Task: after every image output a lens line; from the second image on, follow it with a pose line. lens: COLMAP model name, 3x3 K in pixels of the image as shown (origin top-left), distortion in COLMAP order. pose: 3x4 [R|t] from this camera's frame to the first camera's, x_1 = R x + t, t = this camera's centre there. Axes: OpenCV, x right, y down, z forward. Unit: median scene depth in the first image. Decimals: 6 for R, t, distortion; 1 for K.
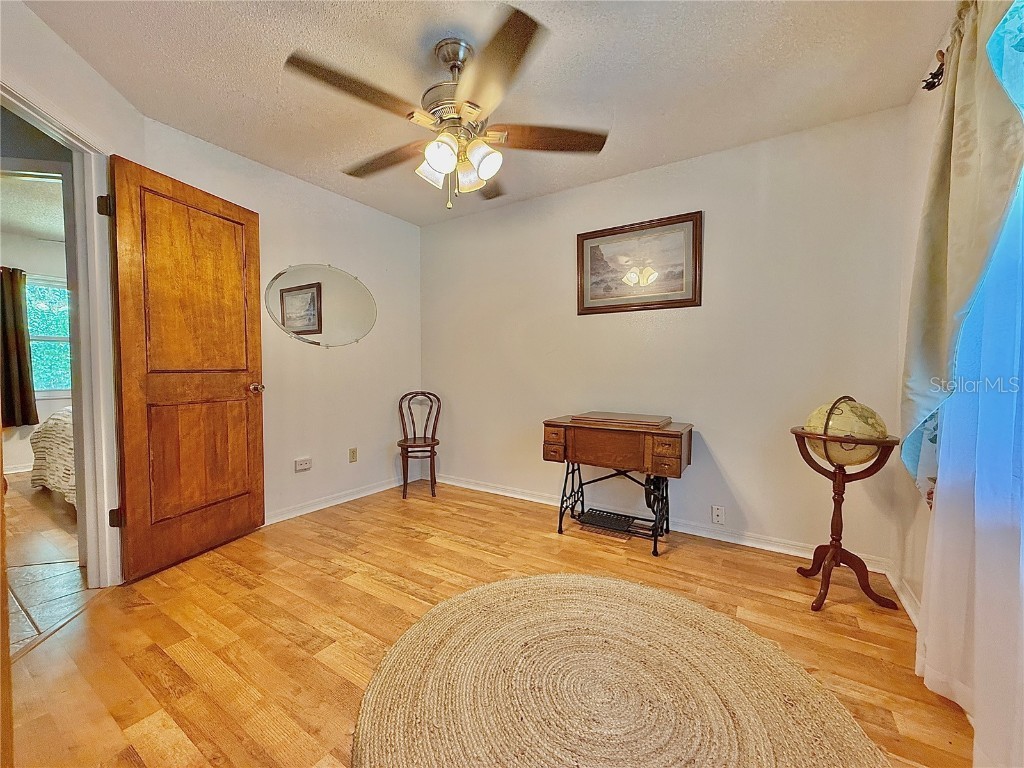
lens RADIAL K [[408.4, 0, 512.0], [0, 408.4, 384.0], [0, 0, 1]] dist [0.001744, 0.000093]
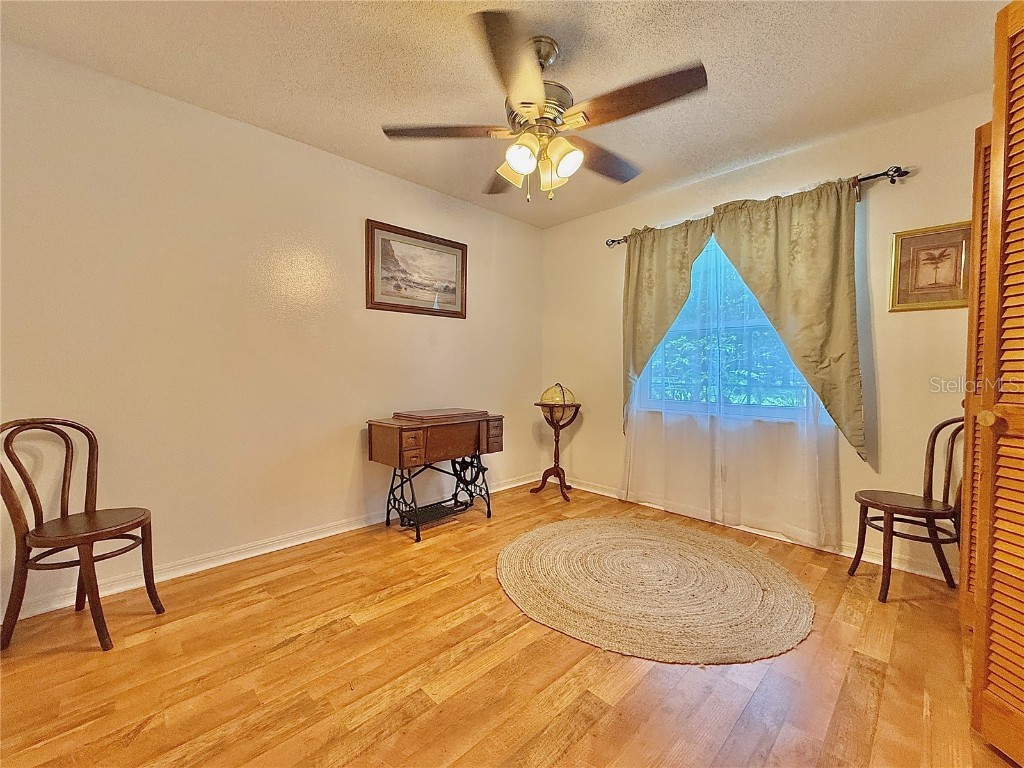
lens RADIAL K [[415.3, 0, 512.0], [0, 415.3, 384.0], [0, 0, 1]] dist [-0.000485, -0.000091]
pose [[0.234535, -0.034671, 0.971489, -0.760240], [0.035766, 0.998995, 0.027018, -0.018150], [-0.971450, 0.028409, 0.235539, 0.553804]]
